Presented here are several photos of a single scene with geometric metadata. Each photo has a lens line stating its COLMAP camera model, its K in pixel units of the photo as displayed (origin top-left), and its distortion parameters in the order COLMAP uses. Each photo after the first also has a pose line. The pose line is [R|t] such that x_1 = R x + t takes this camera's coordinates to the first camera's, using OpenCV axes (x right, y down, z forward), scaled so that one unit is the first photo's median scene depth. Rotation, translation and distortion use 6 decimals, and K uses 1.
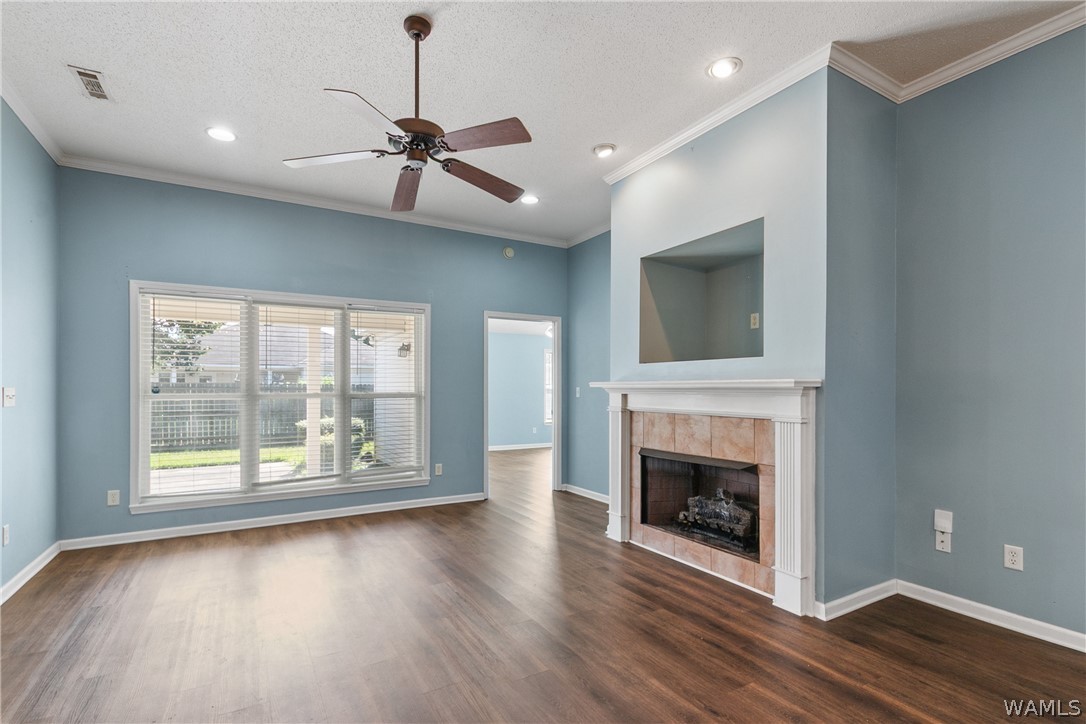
lens RADIAL K [[506.3, 0, 542.9], [0, 506.3, 389.0], [0, 0, 1]] dist [0.000822, 0.000331]
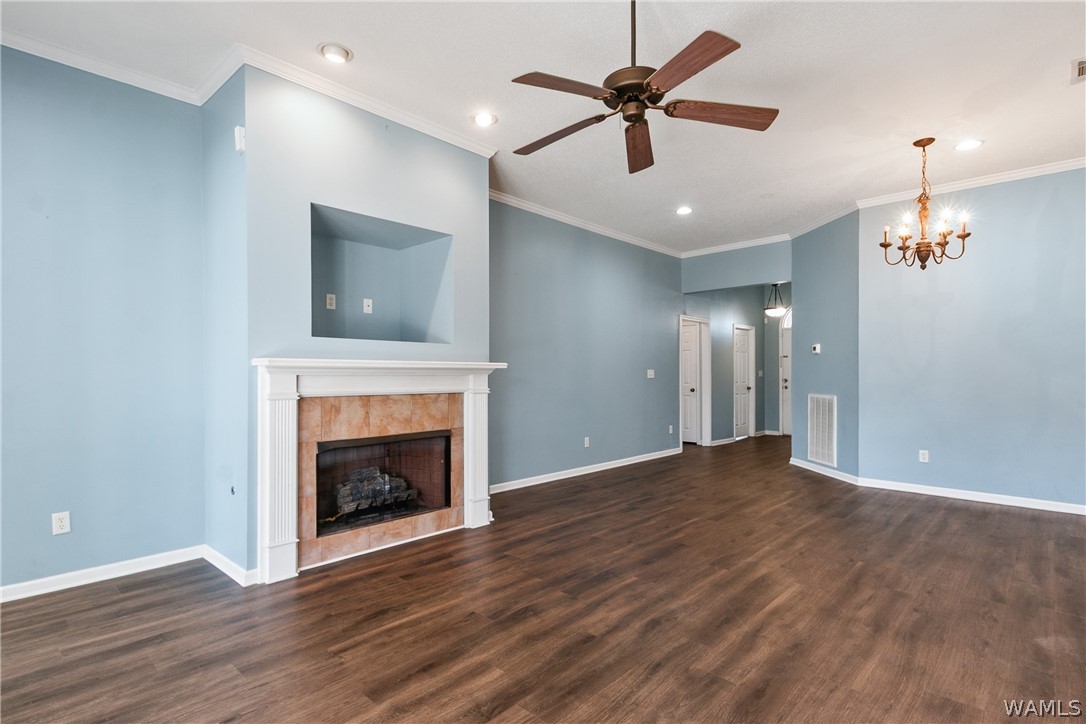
lens RADIAL K [[537.3, 0, 519.2], [0, 537.3, 372.9], [0, 0, 1]] dist [0.015126, -0.002803]
pose [[-0.262896, 0.001935, 0.964822, -0.762048], [-0.001164, 0.999997, -0.002323, 0.009011], [-0.964823, -0.001734, -0.262893, 0.988400]]
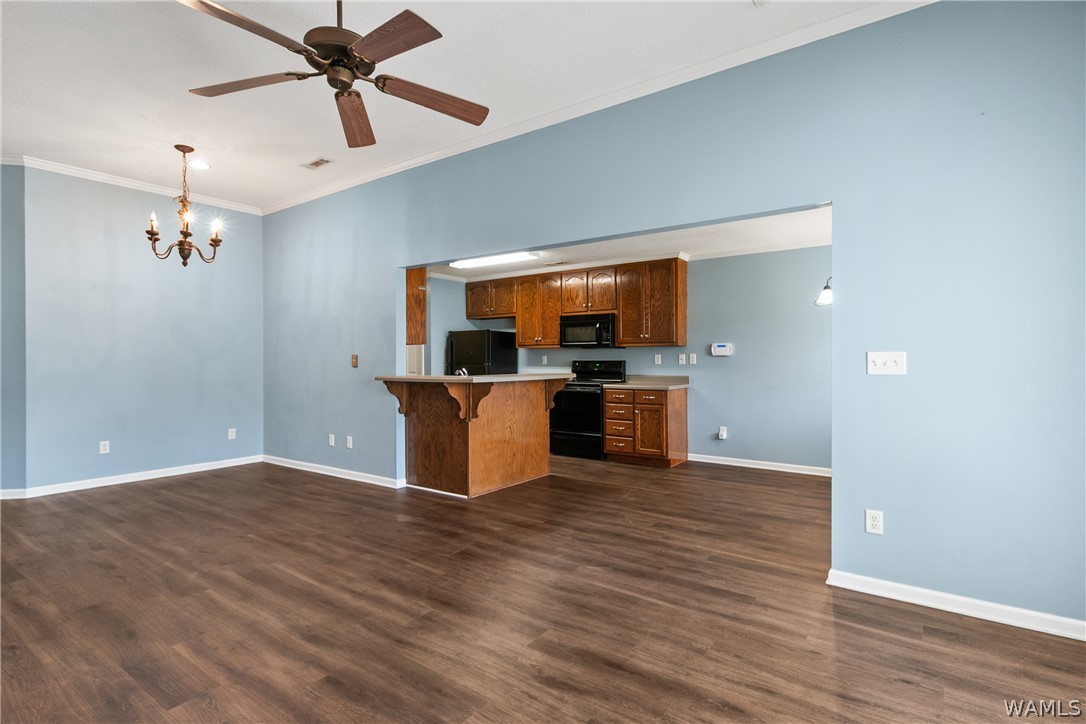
lens RADIAL K [[537.3, 0, 542.9], [0, 537.3, 361.4], [0, 0, 1]] dist [0.015126, -0.002803]
pose [[-0.920976, 0.012974, -0.389403, -0.144666], [0.010338, 0.999907, 0.008866, 0.000968], [0.389482, 0.004140, -0.921025, 1.324288]]
